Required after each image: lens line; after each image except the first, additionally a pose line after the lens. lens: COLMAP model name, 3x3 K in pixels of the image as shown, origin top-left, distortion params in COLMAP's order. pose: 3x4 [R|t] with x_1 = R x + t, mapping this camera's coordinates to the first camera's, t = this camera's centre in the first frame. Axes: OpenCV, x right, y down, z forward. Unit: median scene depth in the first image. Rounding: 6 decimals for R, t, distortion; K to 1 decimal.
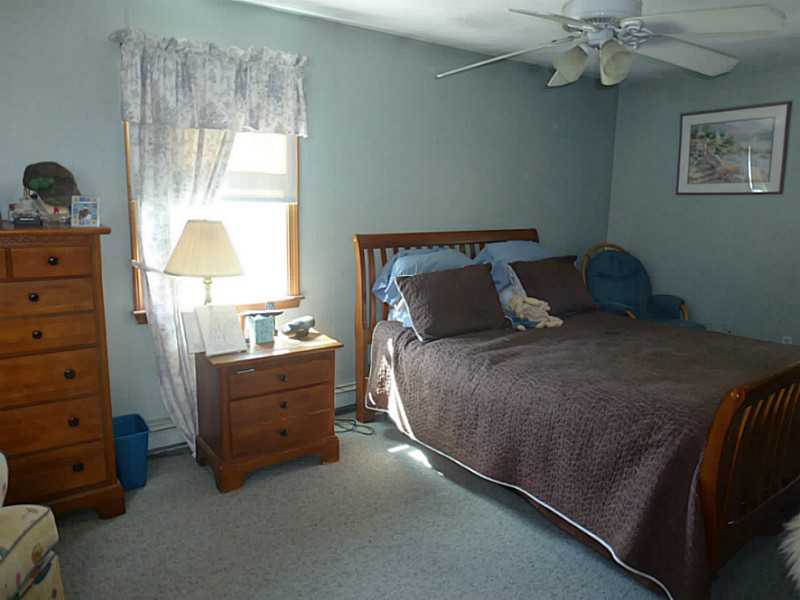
lens RADIAL K [[588.3, 0, 397.6], [0, 588.3, 298.6], [0, 0, 1]] dist [-0.049479, 0.027253]
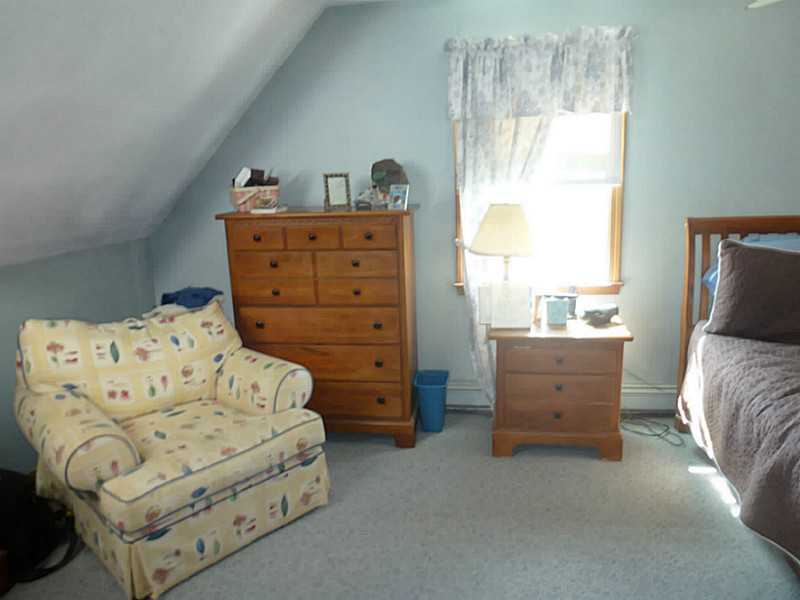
lens RADIAL K [[588.3, 0, 398.0], [0, 588.3, 299.4], [0, 0, 1]] dist [-0.049479, 0.027253]
pose [[0.698735, 0.093432, -0.709254, 0.303473], [-0.079623, 0.995432, 0.052688, 0.001008], [0.710936, 0.019658, 0.702982, 0.099767]]
